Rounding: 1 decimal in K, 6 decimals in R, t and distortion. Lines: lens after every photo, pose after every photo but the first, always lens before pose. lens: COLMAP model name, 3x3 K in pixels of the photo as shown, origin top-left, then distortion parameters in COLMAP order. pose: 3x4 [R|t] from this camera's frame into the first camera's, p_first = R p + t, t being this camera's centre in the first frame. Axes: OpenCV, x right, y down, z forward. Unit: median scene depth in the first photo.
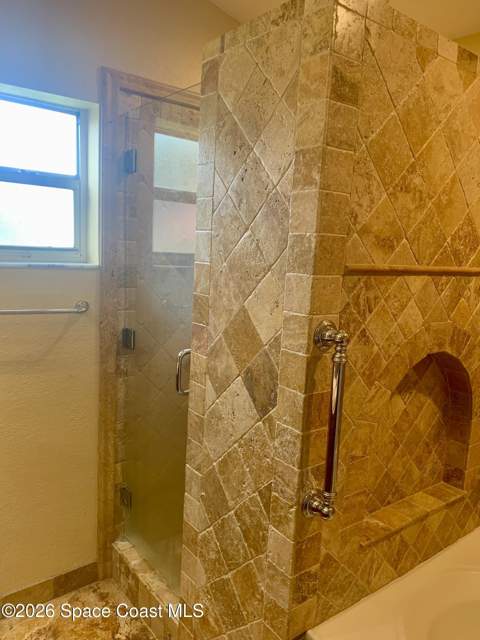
lens RADIAL K [[485.8, 0, 240.0], [0, 485.8, 320.0], [0, 0, 1]] dist [0.111073, -0.202259]
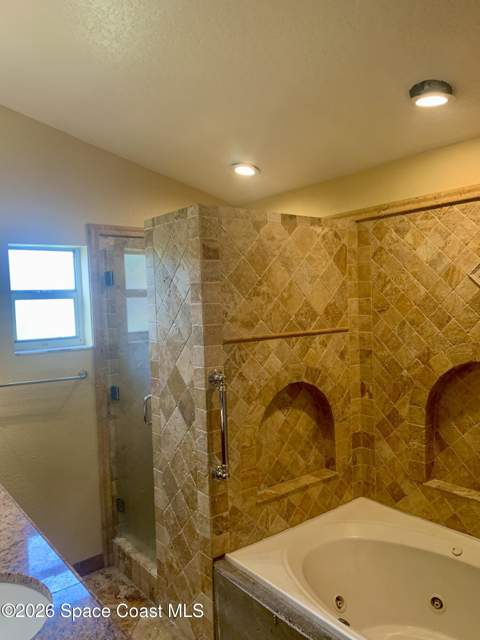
lens RADIAL K [[485.8, 0, 240.0], [0, 485.8, 320.0], [0, 0, 1]] dist [0.111073, -0.202259]
pose [[0.996101, -0.087958, 0.006816, 0.213493], [0.088175, 0.990070, -0.109480, 0.019485], [0.002881, 0.109655, 0.993966, -0.674201]]
